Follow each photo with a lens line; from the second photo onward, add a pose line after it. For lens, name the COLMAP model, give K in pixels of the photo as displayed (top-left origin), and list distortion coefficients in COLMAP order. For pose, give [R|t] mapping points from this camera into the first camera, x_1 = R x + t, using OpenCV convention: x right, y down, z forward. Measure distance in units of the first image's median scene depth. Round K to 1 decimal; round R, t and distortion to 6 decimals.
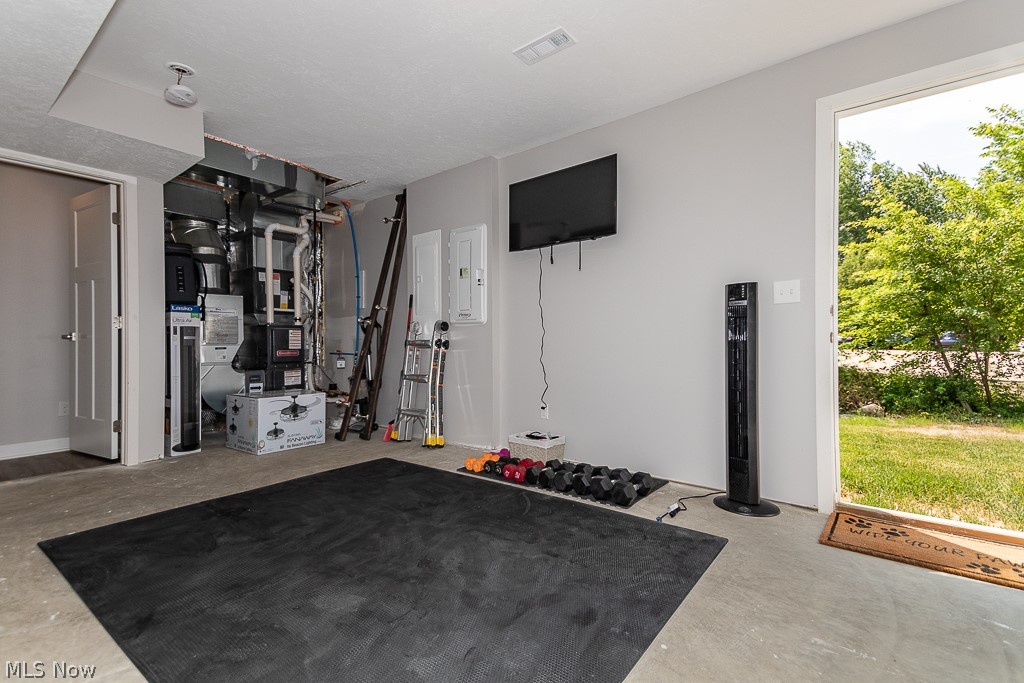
lens RADIAL K [[467.8, 0, 512.4], [0, 467.8, 345.7], [0, 0, 1]] dist [0.049108, -0.017577]
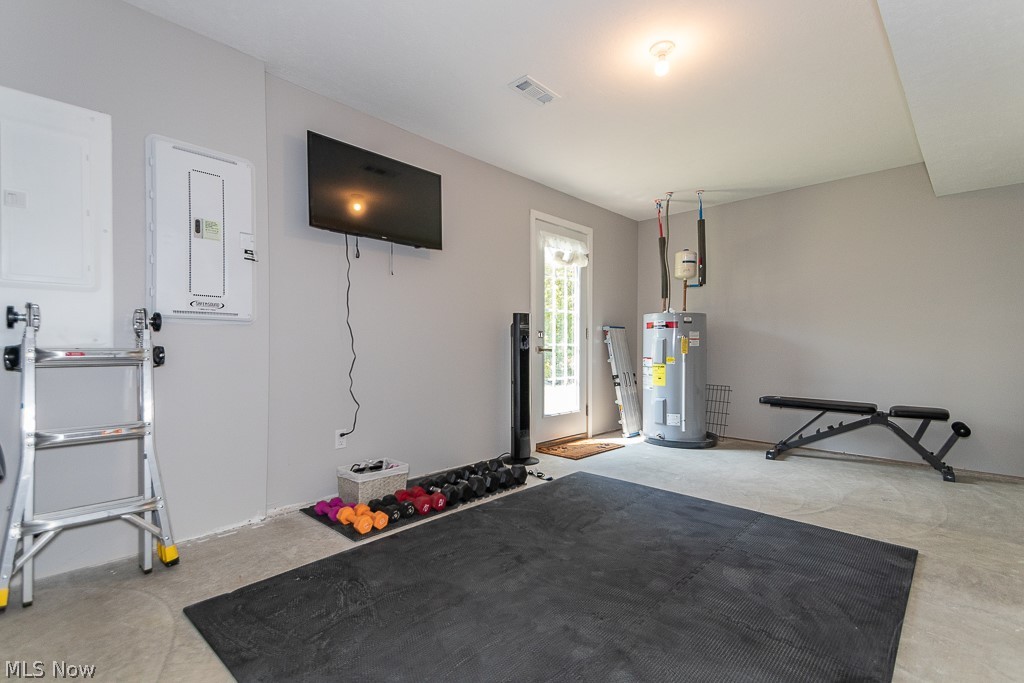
lens RADIAL K [[467.8, 0, 511.3], [0, 467.8, 343.7], [0, 0, 1]] dist [0.049108, -0.017577]
pose [[0.088262, 0.007203, 0.996071, -0.978730], [-0.002818, 0.999972, -0.006982, -0.022382], [-0.996093, -0.002191, 0.088280, 0.887132]]
